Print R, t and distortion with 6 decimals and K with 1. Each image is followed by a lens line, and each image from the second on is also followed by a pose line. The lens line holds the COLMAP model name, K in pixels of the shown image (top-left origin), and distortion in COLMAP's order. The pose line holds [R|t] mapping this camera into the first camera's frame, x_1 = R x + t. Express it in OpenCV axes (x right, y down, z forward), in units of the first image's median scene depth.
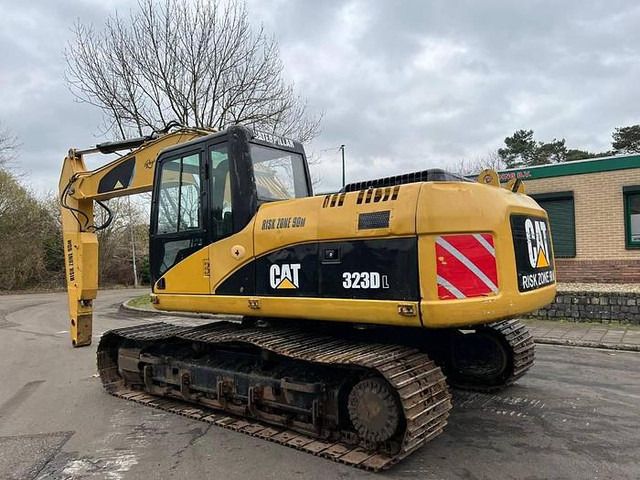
lens RADIAL K [[477.4, 0, 320.0], [0, 477.4, 240.0], [0, 0, 1]] dist [0.095542, -0.124866]
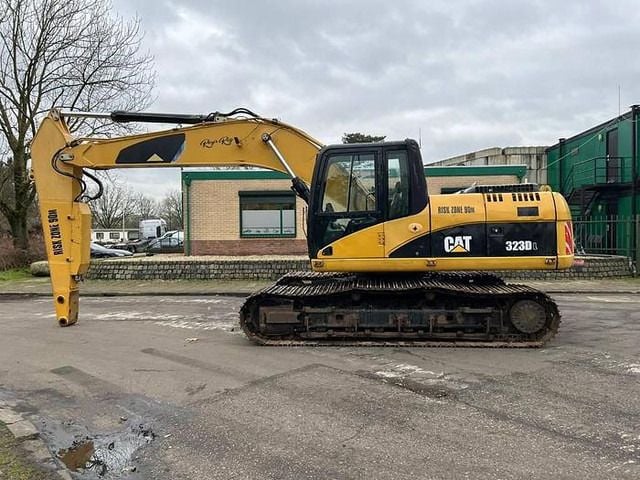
lens RADIAL K [[477.4, 0, 320.0], [0, 477.4, 240.0], [0, 0, 1]] dist [0.095542, -0.124866]
pose [[0.841220, 0.003645, 0.540681, -1.209625], [-0.029225, 0.998822, 0.038737, 0.014062], [-0.539903, -0.048388, 0.840335, -0.068223]]
